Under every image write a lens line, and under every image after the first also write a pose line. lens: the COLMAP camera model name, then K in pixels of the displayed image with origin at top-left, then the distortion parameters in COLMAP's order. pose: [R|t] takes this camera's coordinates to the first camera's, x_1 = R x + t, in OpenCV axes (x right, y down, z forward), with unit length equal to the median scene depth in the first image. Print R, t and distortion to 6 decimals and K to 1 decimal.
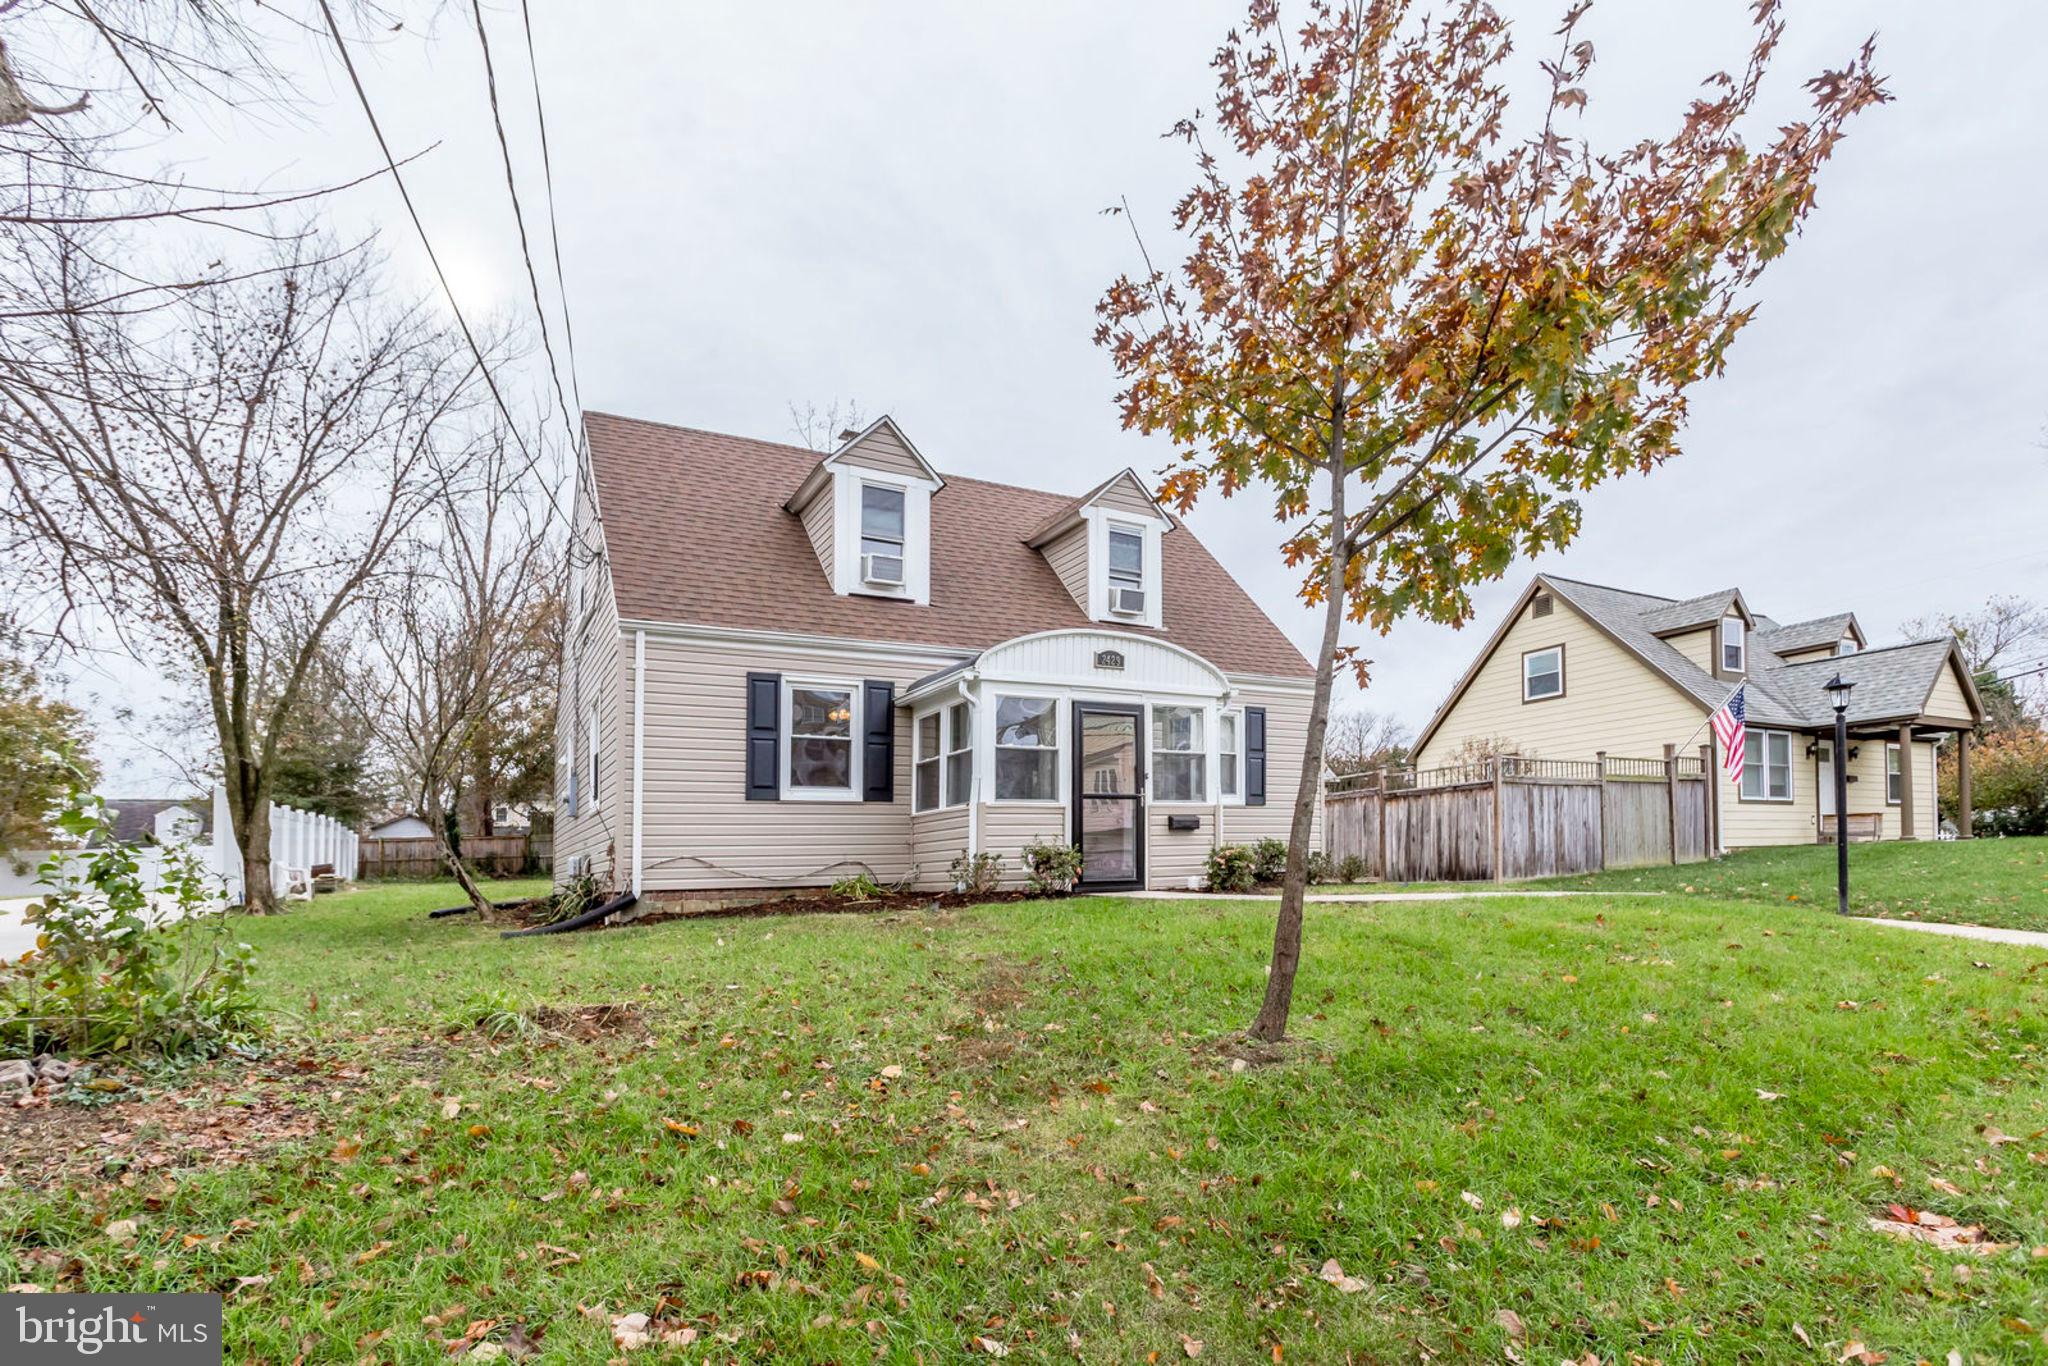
lens RADIAL K [[1019.1, 0, 905.9], [0, 1019.1, 636.0], [0, 0, 1]] dist [0.001177, 0.000073]
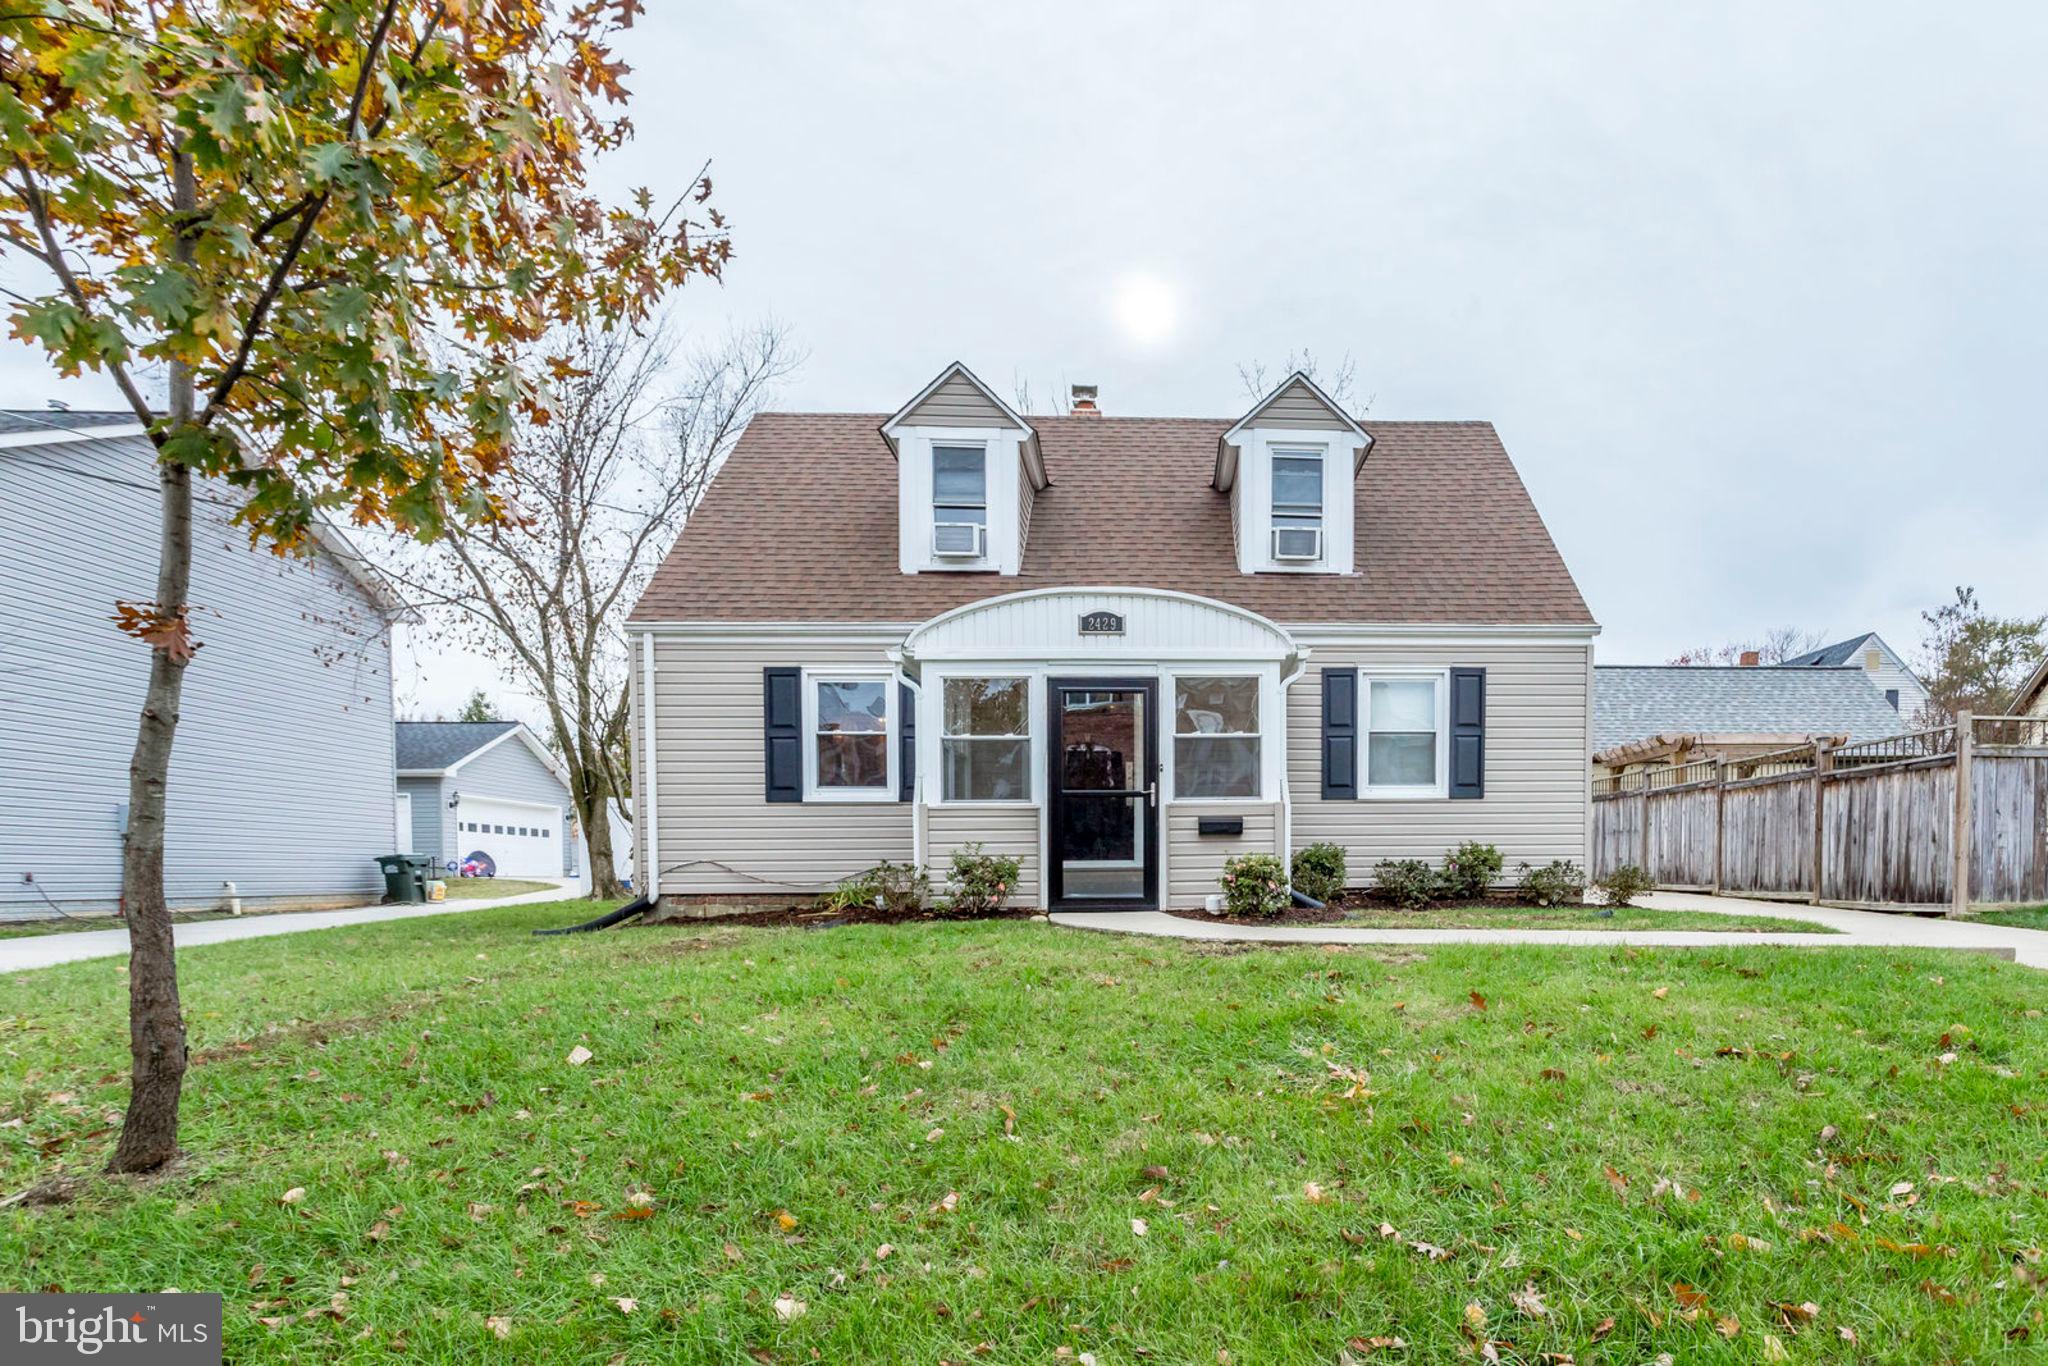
lens RADIAL K [[1003.5, 0, 1144.5], [0, 1003.5, 707.1], [0, 0, 1]] dist [0.002849, 0.000166]
pose [[0.909230, -0.046660, -0.413671, 0.534393], [0.080803, 0.994581, 0.065418, 0.038764], [0.408377, -0.092906, 0.908073, 0.292176]]
